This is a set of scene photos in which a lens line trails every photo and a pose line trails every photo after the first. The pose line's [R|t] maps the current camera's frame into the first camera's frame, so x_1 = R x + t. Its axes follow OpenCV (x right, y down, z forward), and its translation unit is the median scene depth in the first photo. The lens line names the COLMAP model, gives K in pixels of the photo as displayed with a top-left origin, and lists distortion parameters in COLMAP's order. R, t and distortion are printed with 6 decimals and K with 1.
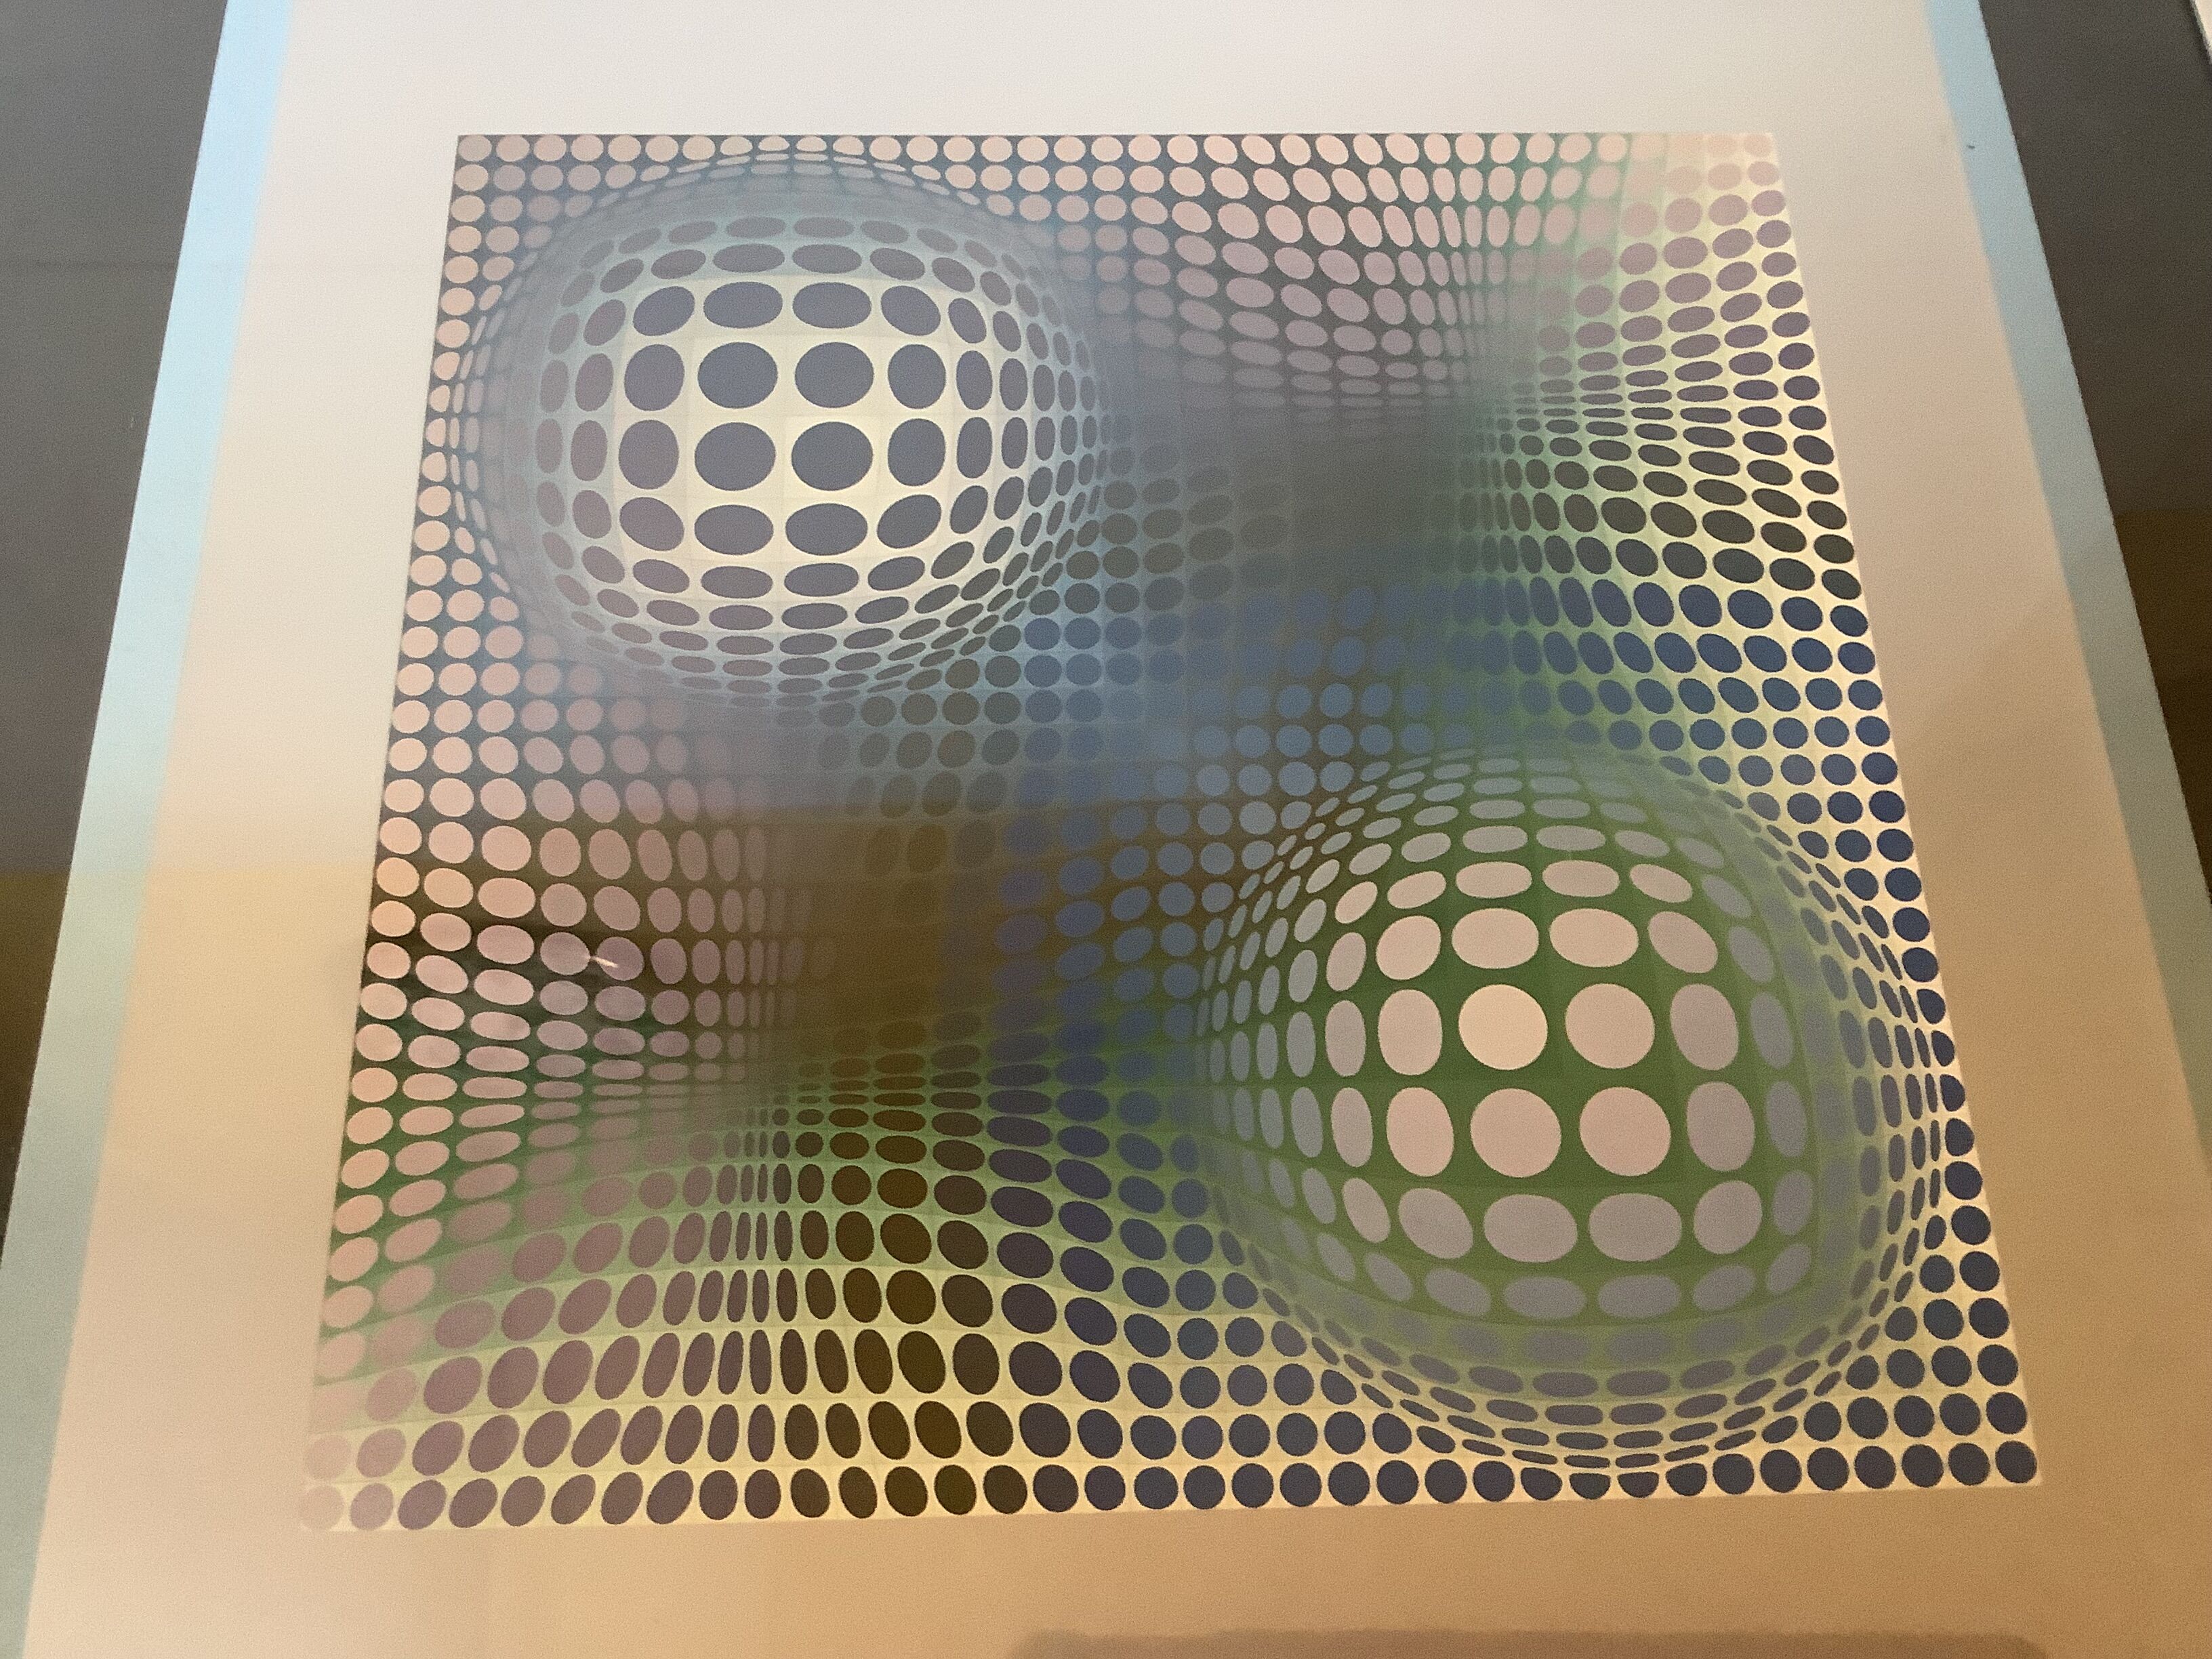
lens RADIAL K [[1996.7, 0, 1107.5], [0, 1996.7, 830.5], [0, 0, 1]] dist [0.106538, -0.161165]
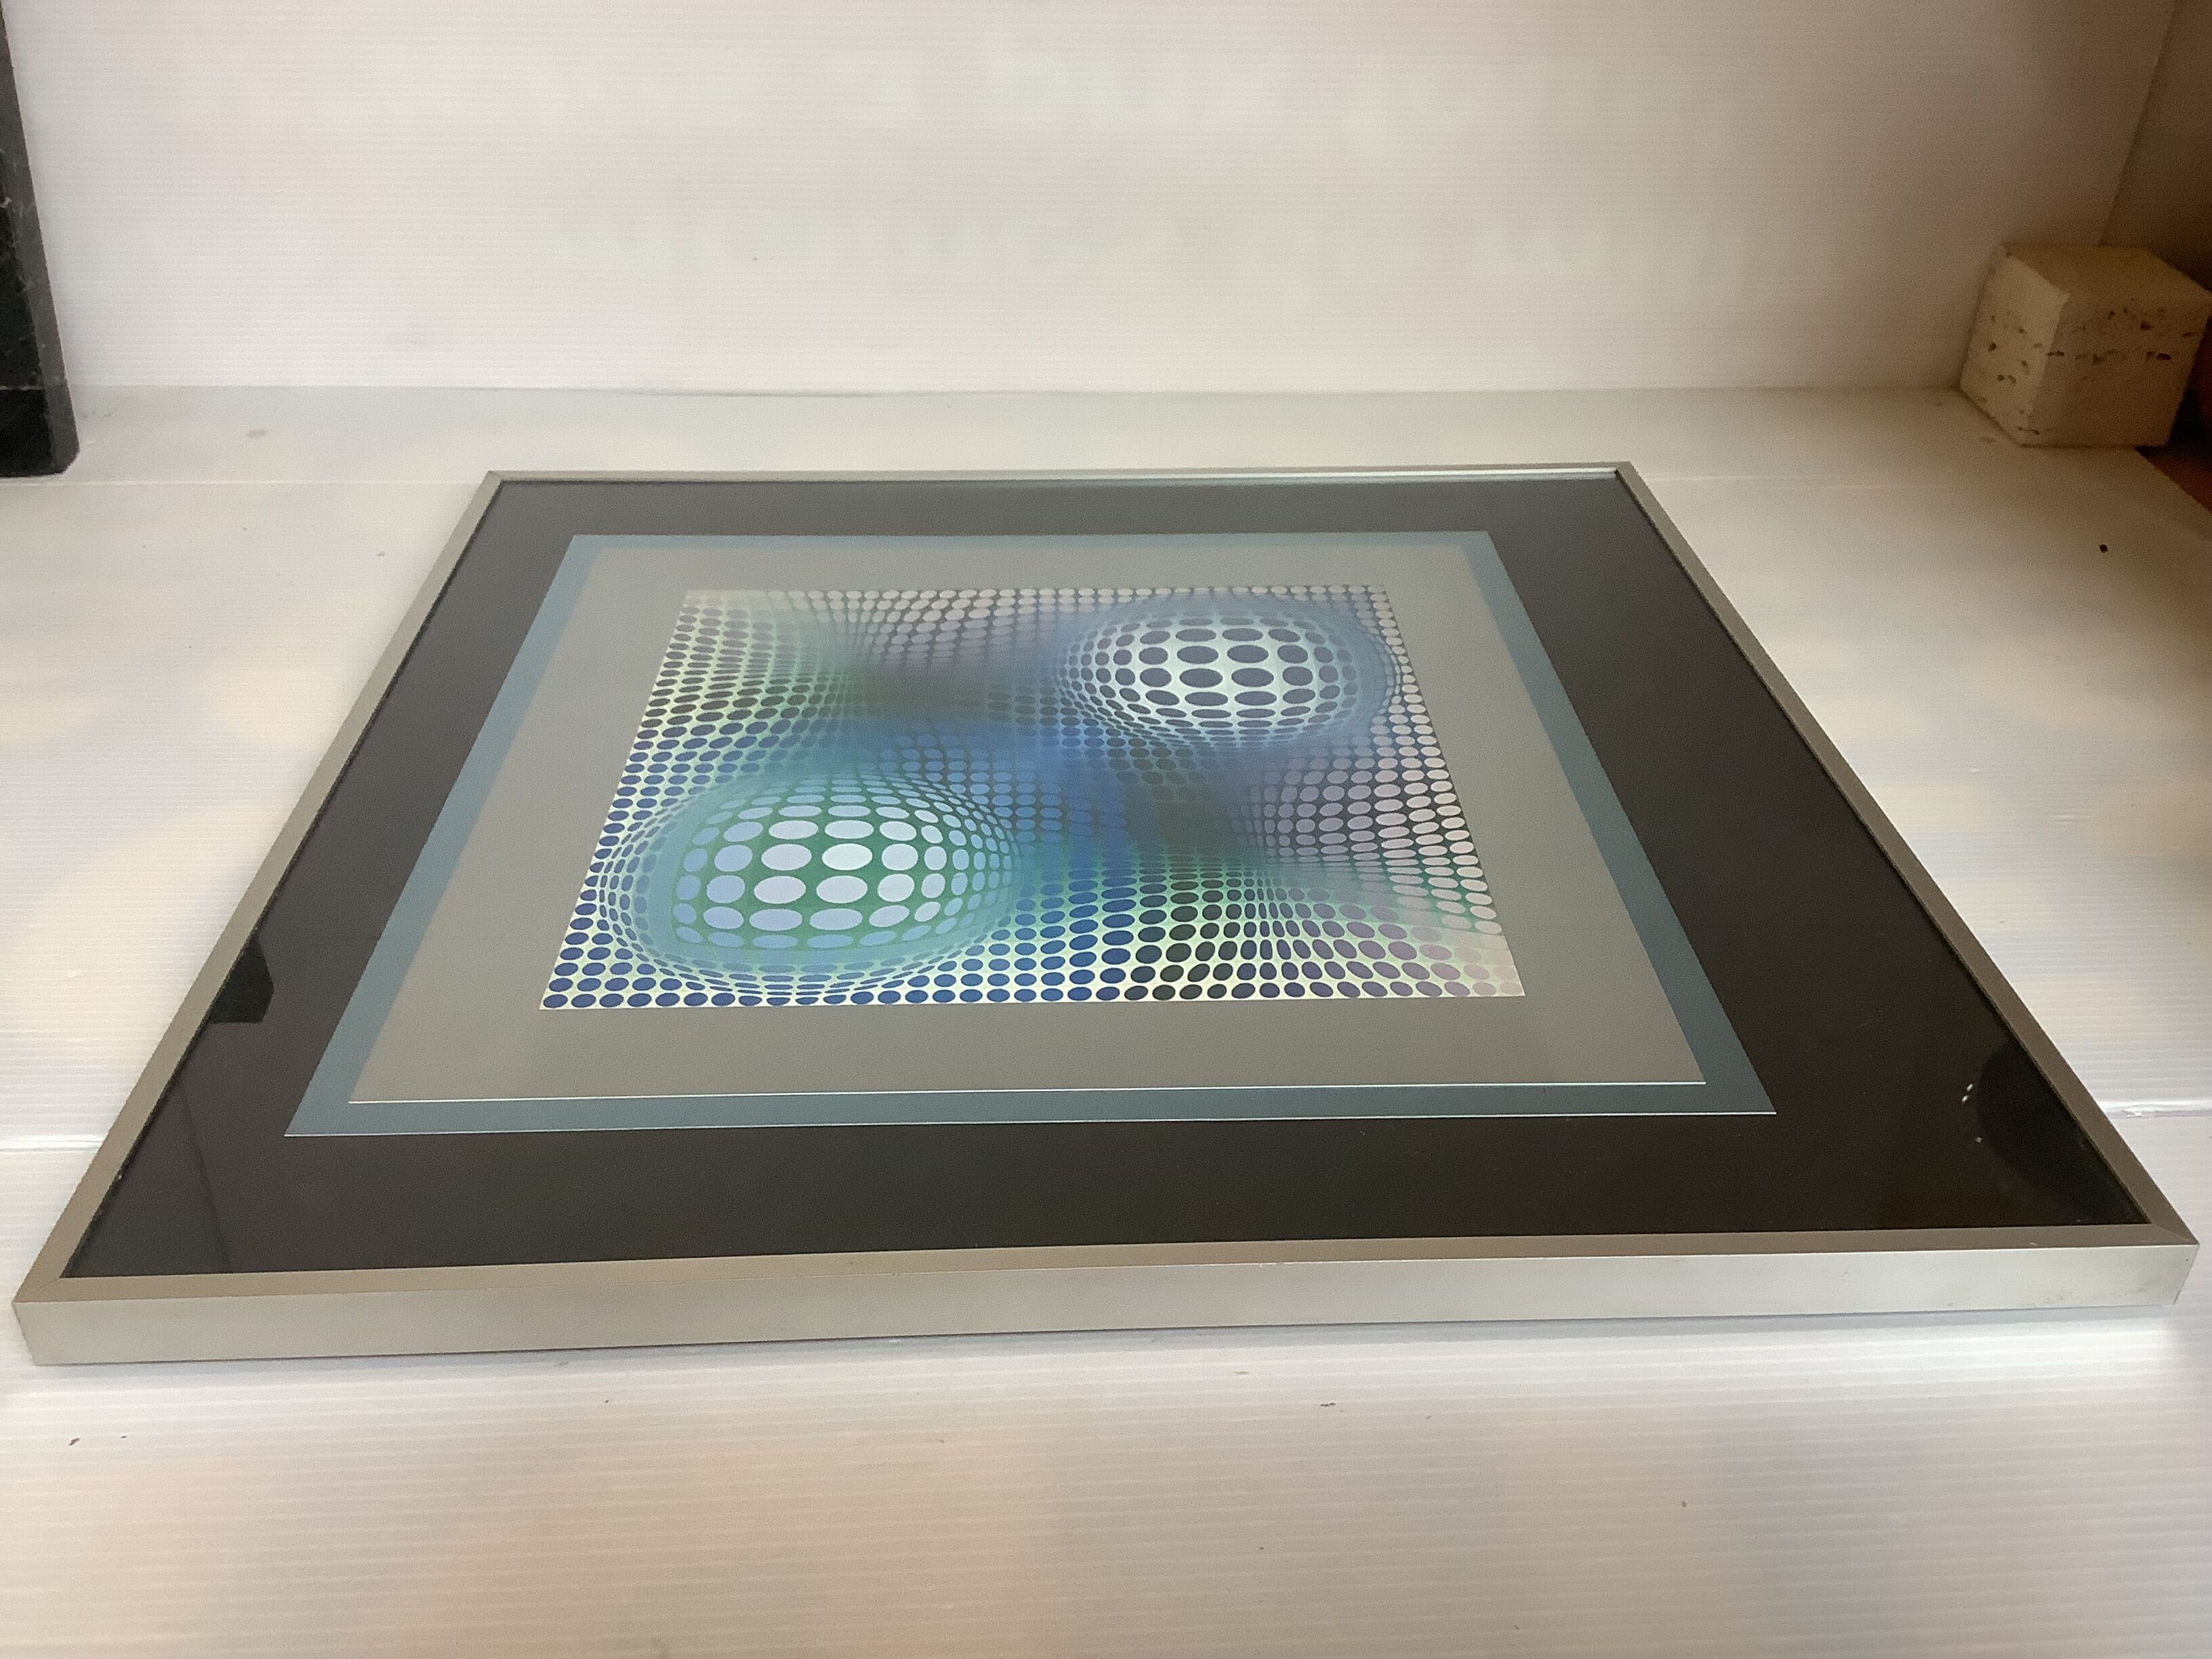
lens RADIAL K [[1996.7, 0, 1099.4], [0, 1996.7, 830.1], [0, 0, 1]] dist [0.106538, -0.161165]
pose [[-0.000716, 0.501972, -0.864883, 1.620664], [-0.923674, 0.331074, 0.192917, -0.432903], [0.383179, 0.799008, 0.463421, 0.228037]]
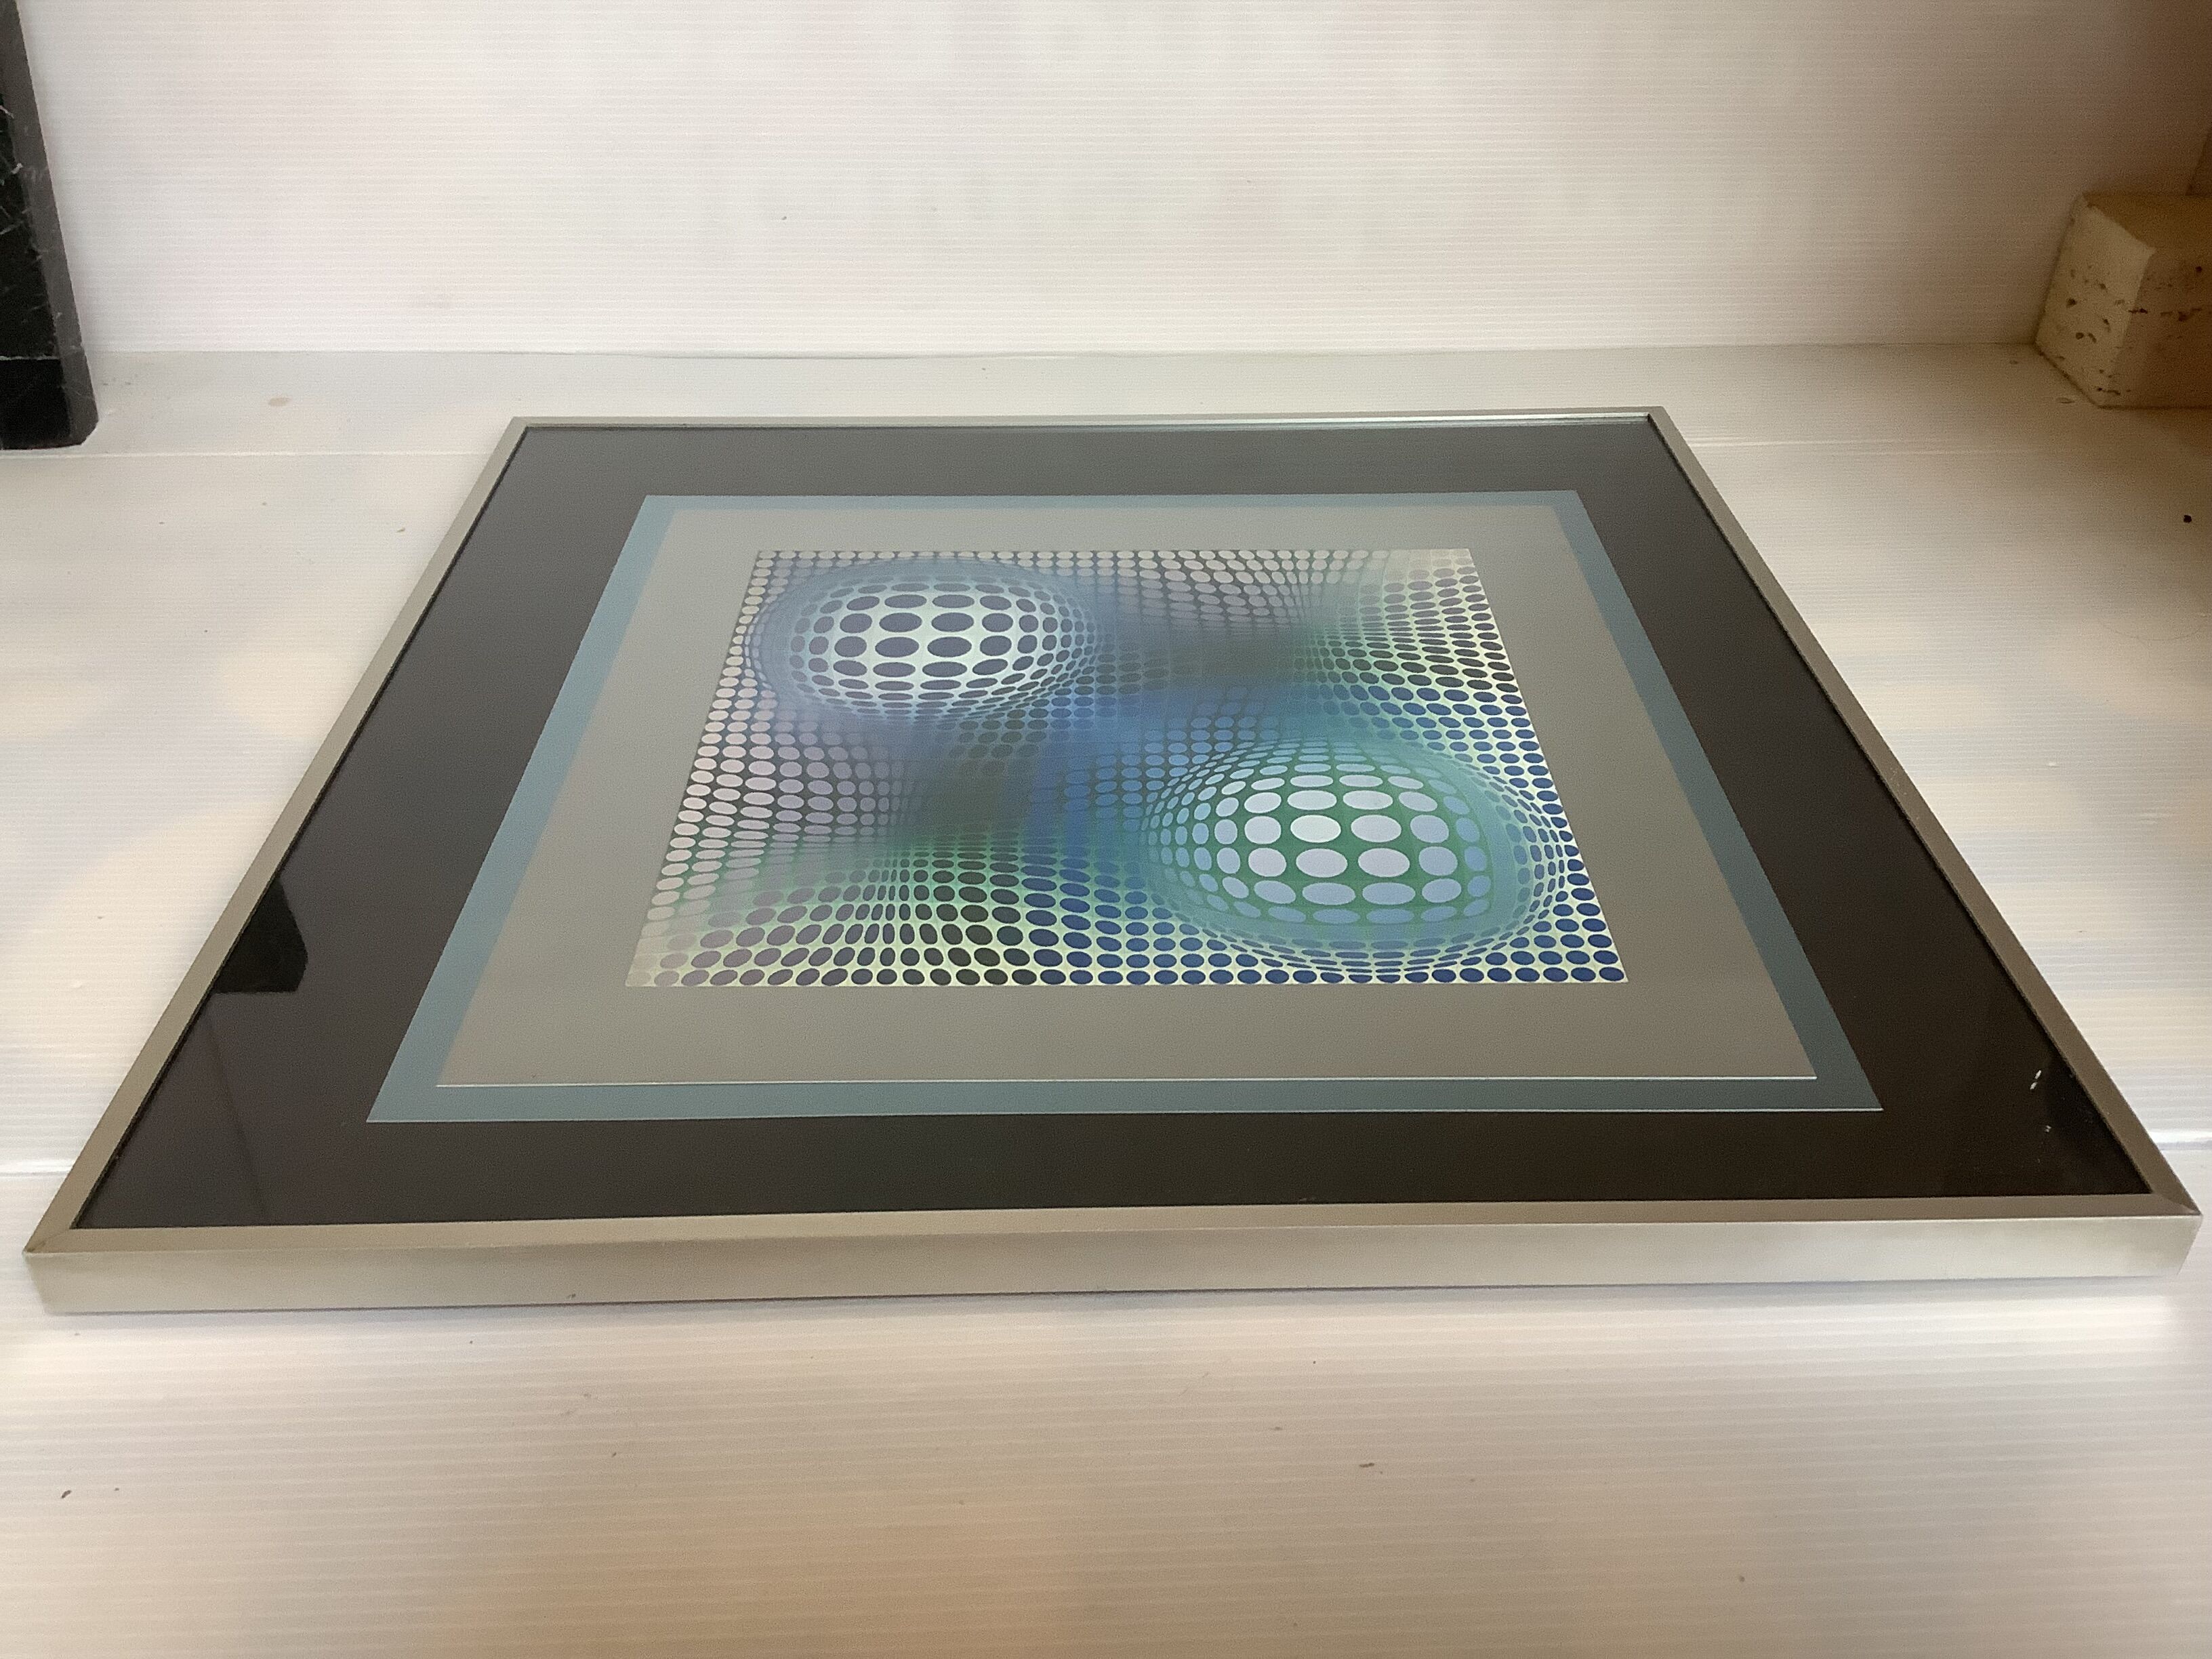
lens RADIAL K [[1996.7, 0, 1100.5], [0, 1996.7, 824.2], [0, 0, 1]] dist [0.106538, -0.161165]
pose [[0.999299, -0.009479, -0.036230, 0.067958], [-0.012320, 0.830369, -0.557078, 1.011152], [0.035365, 0.557134, 0.829669, -0.438305]]
